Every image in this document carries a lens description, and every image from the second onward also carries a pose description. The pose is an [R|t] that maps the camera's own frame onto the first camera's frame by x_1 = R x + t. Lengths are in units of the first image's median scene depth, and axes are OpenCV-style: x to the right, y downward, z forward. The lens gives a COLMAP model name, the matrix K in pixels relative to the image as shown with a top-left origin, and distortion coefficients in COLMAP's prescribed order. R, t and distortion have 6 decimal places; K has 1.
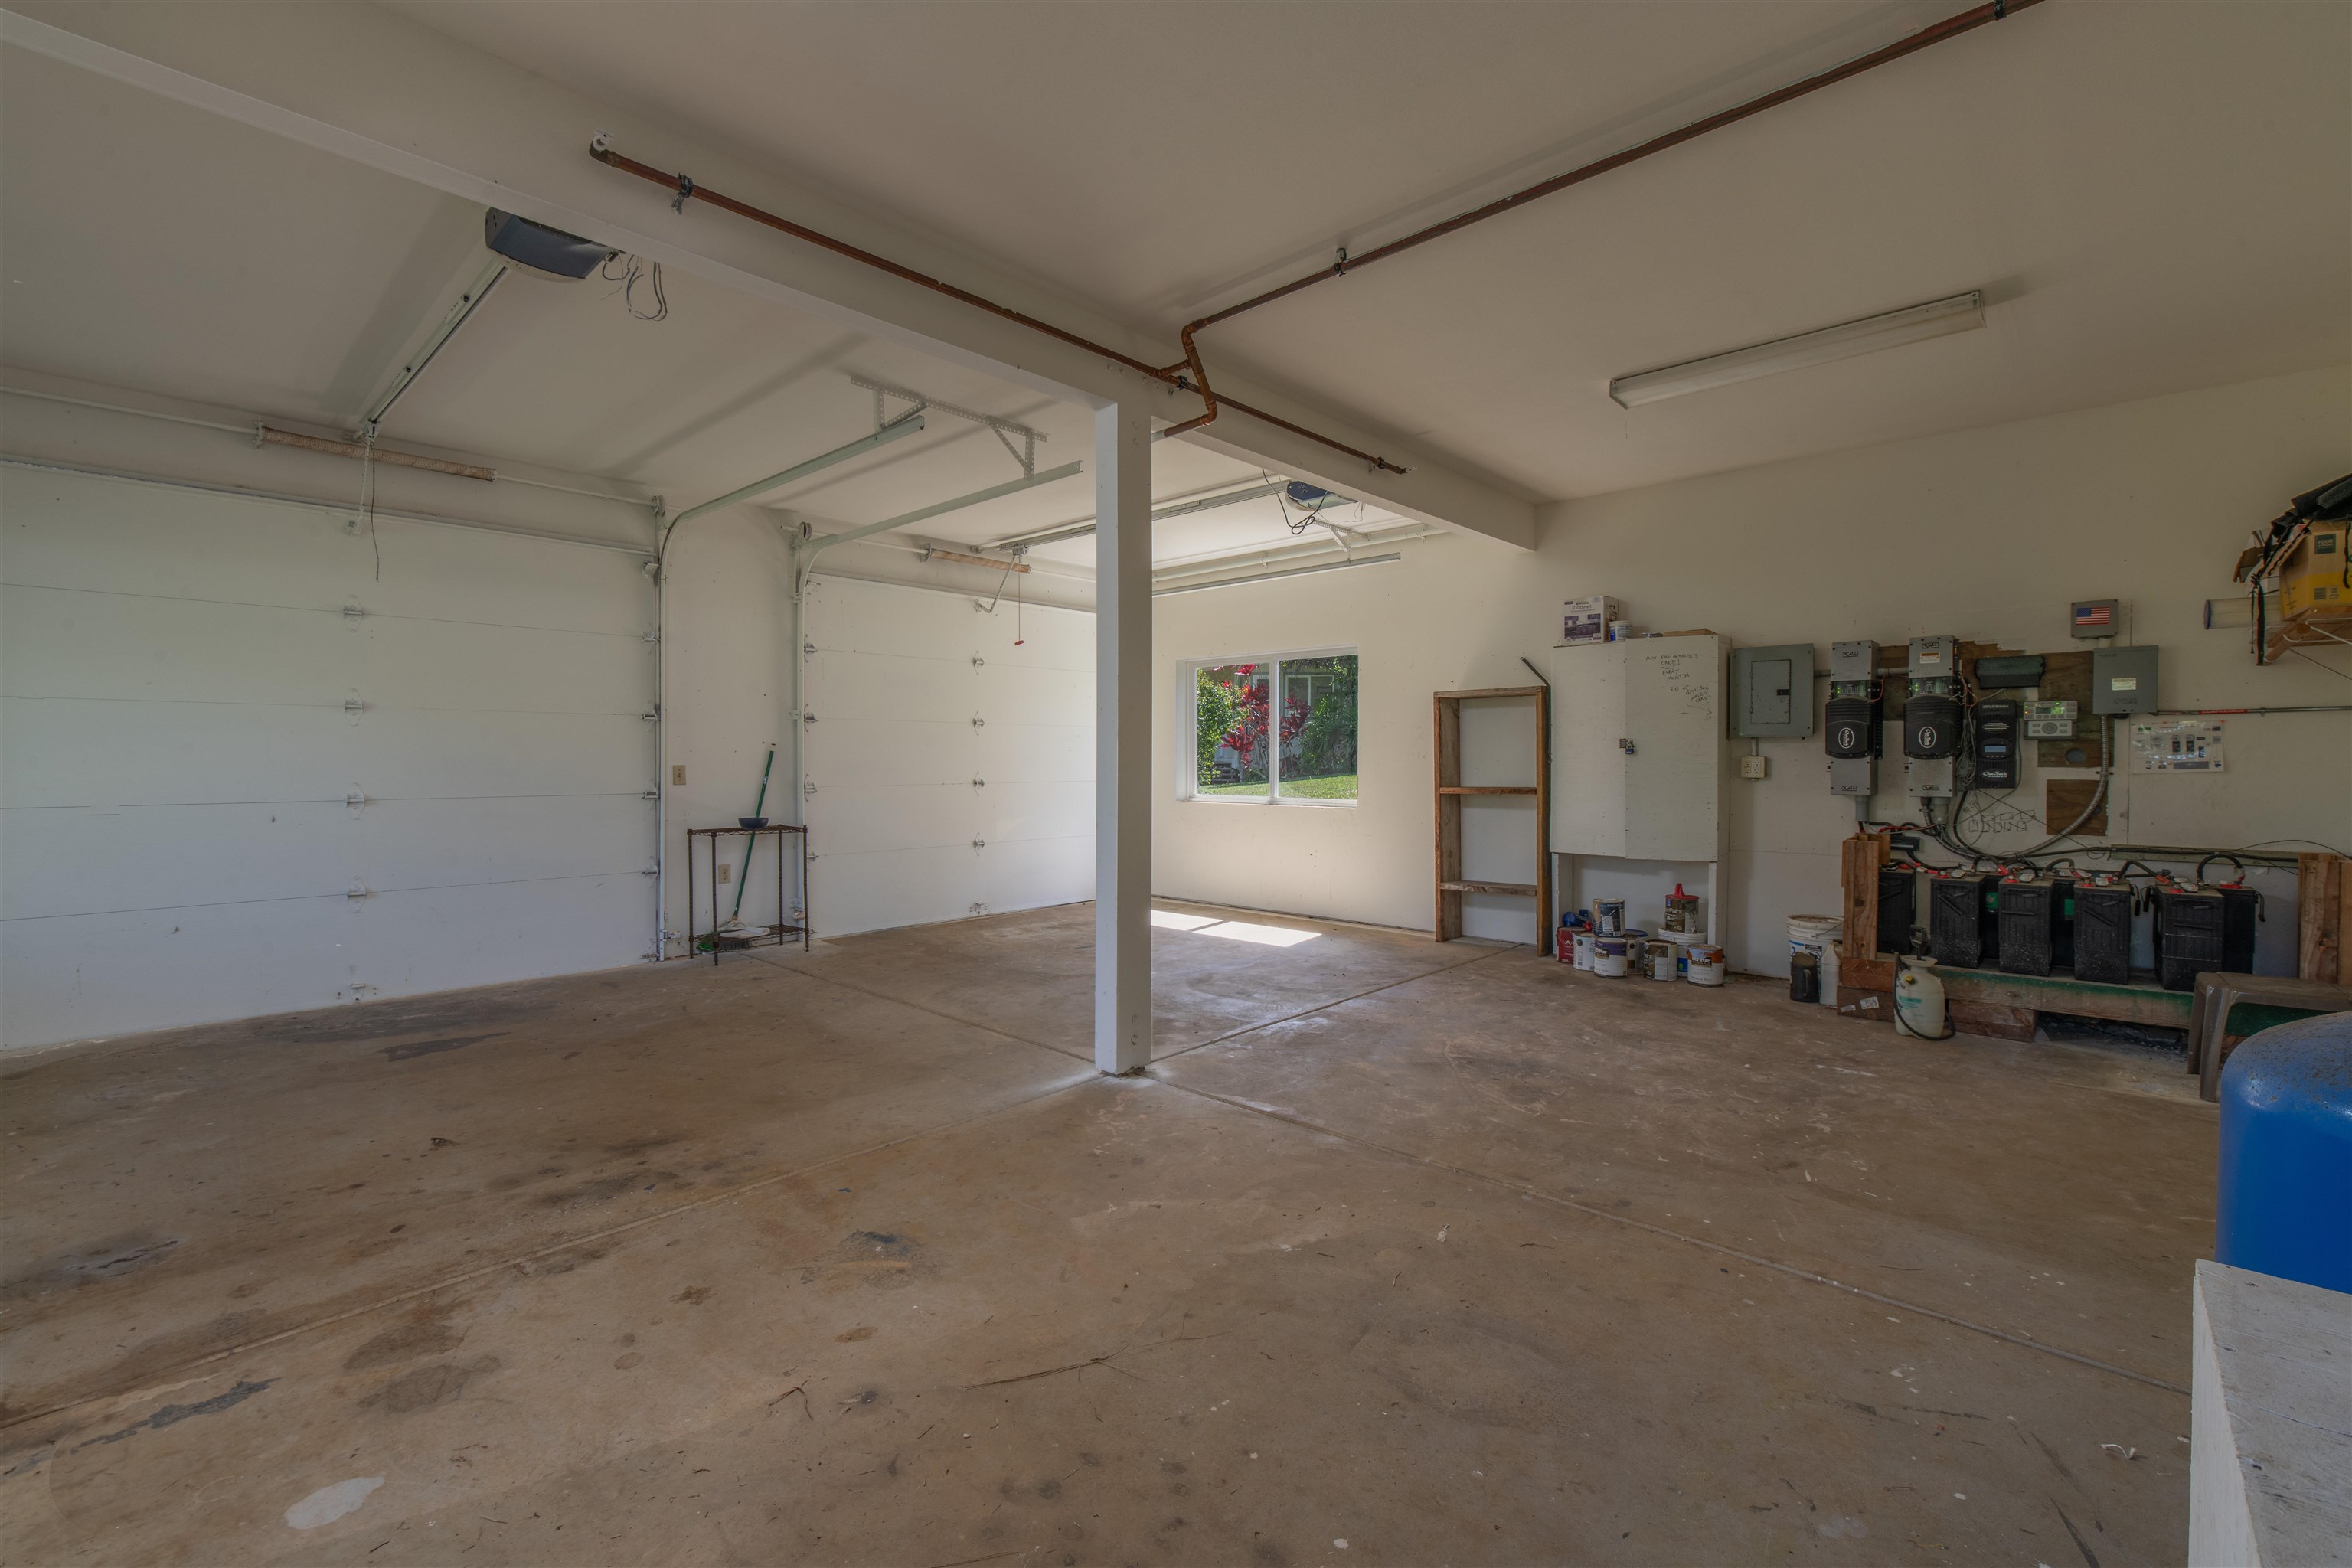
lens RADIAL K [[1008.1, 0, 1197.7], [0, 1008.1, 773.1], [0, 0, 1]] dist [-0.000332, -0.000610]
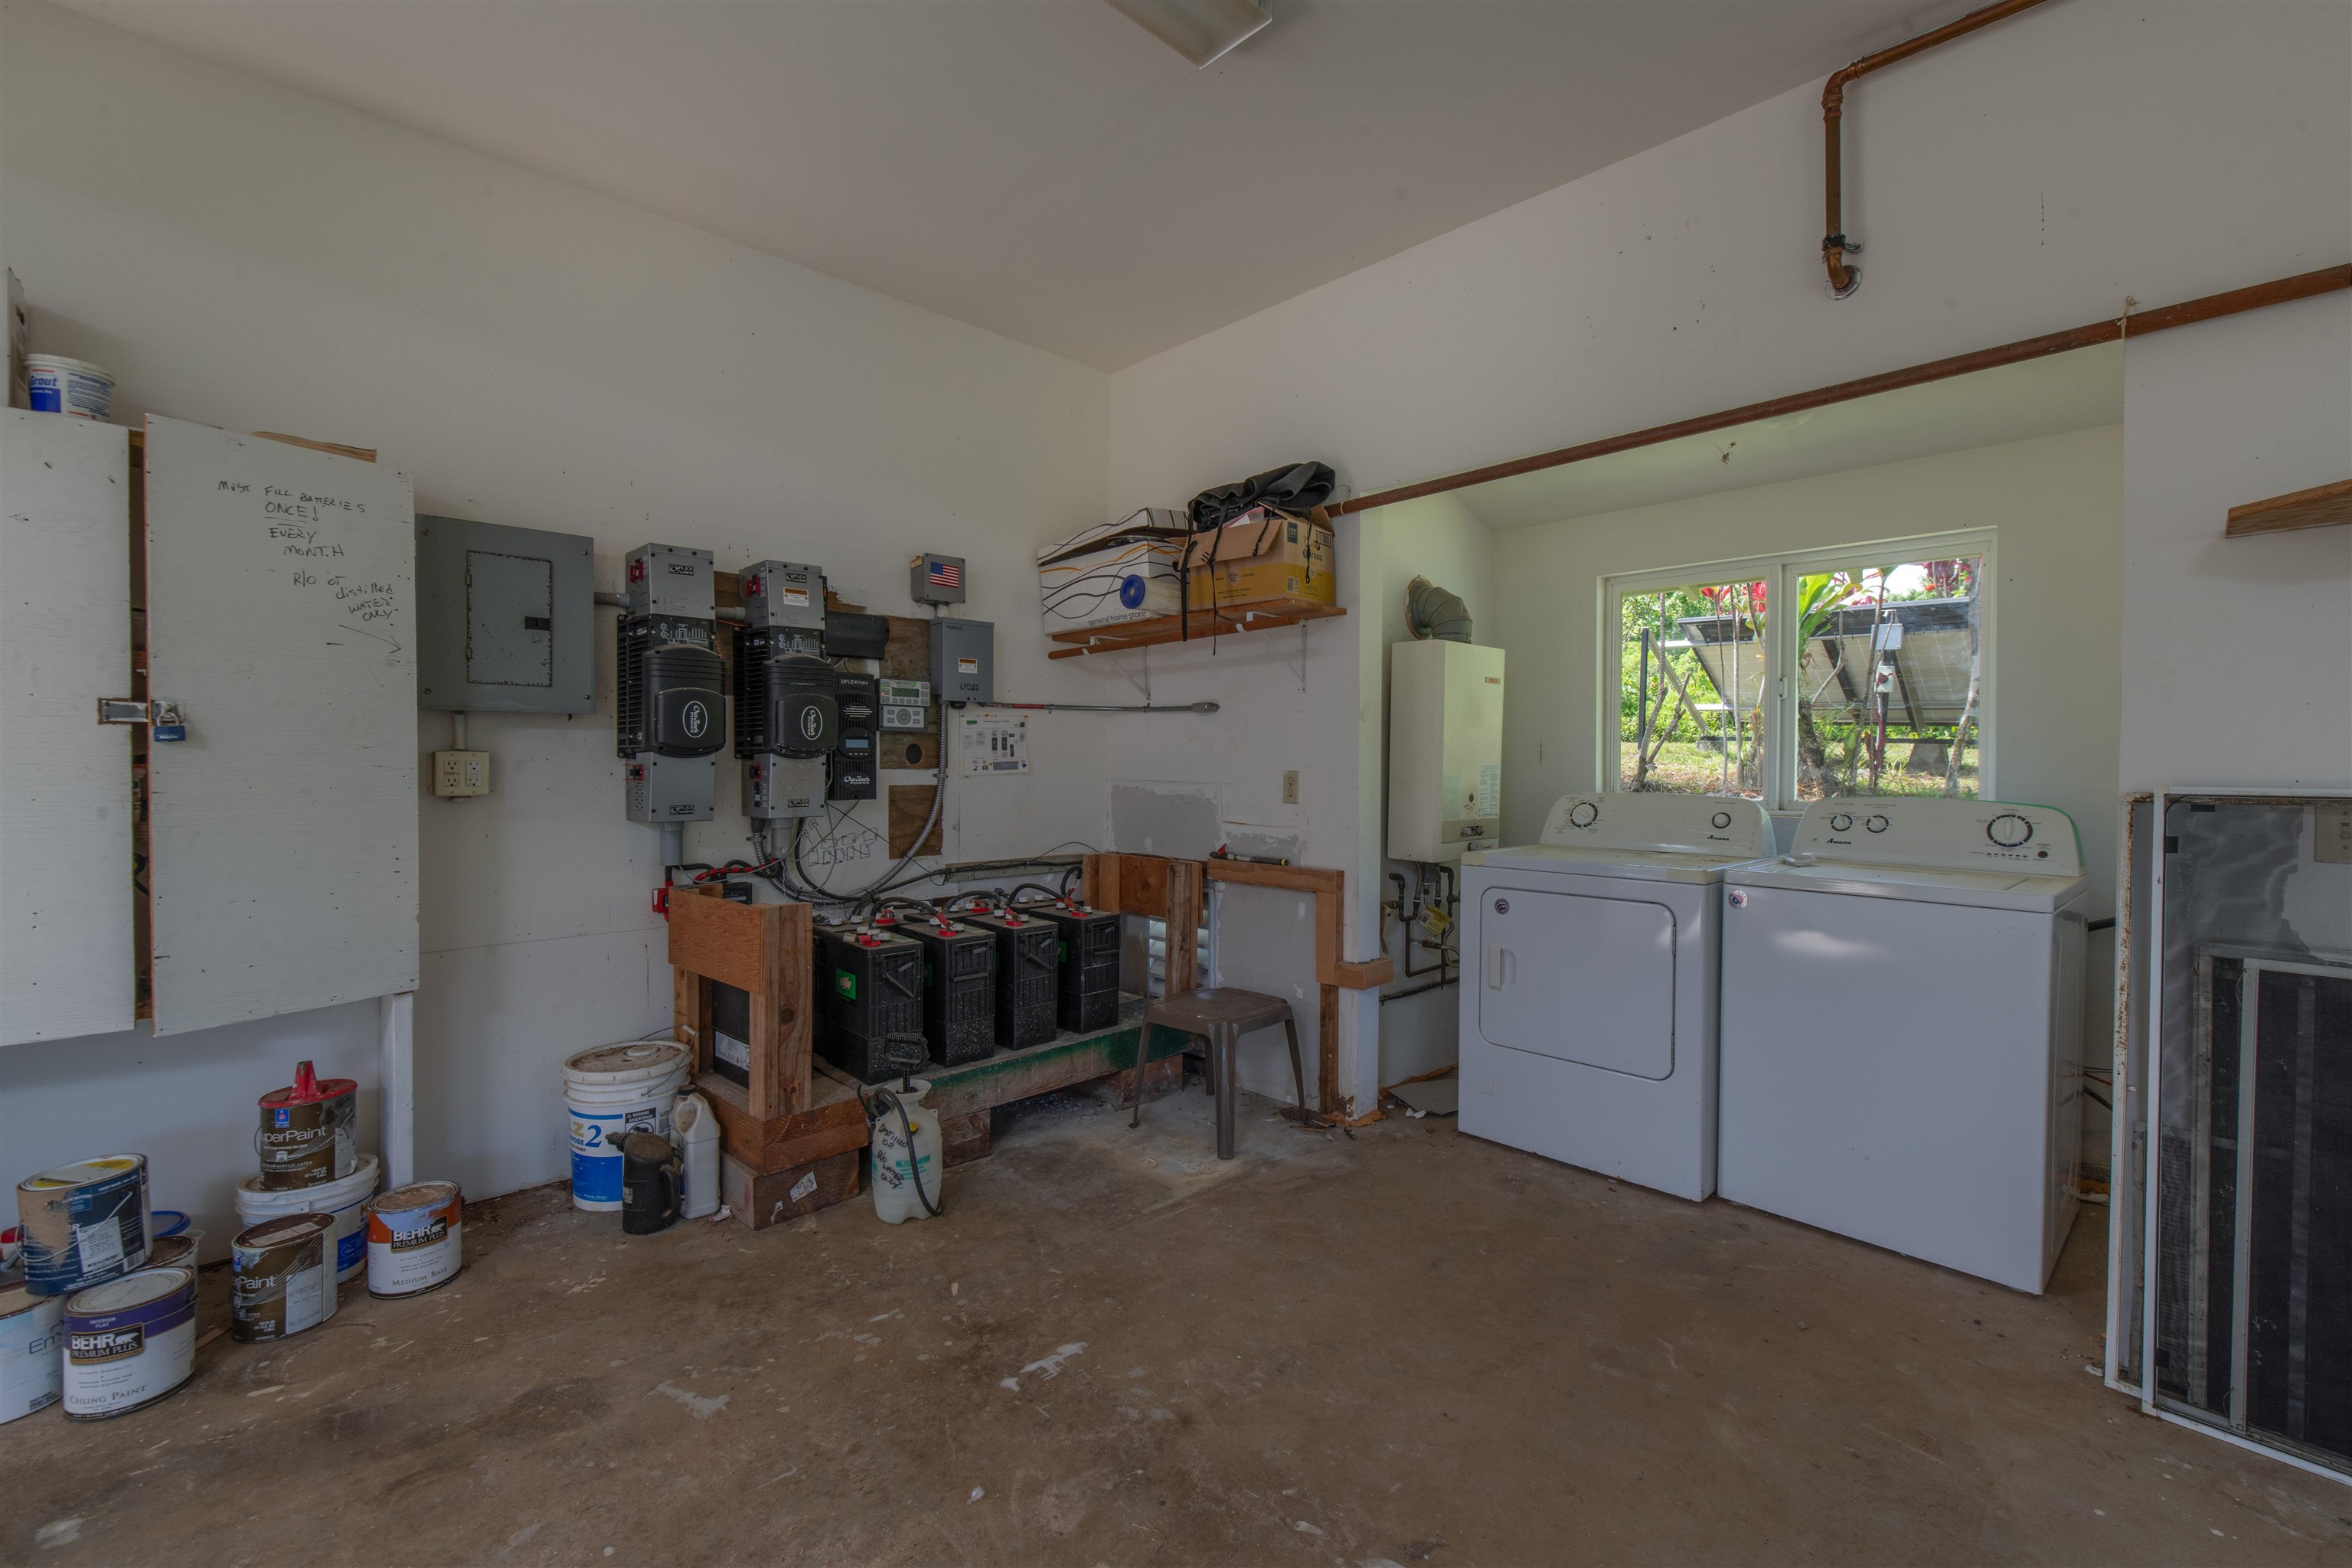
lens RADIAL K [[1008.1, 0, 1197.7], [0, 1008.1, 773.1], [0, 0, 1]] dist [-0.000332, -0.000610]
pose [[0.064287, -0.012561, 0.997852, 0.114665], [0.011544, 0.999863, 0.011843, -0.009164], [-0.997865, 0.010758, 0.064423, 0.725442]]
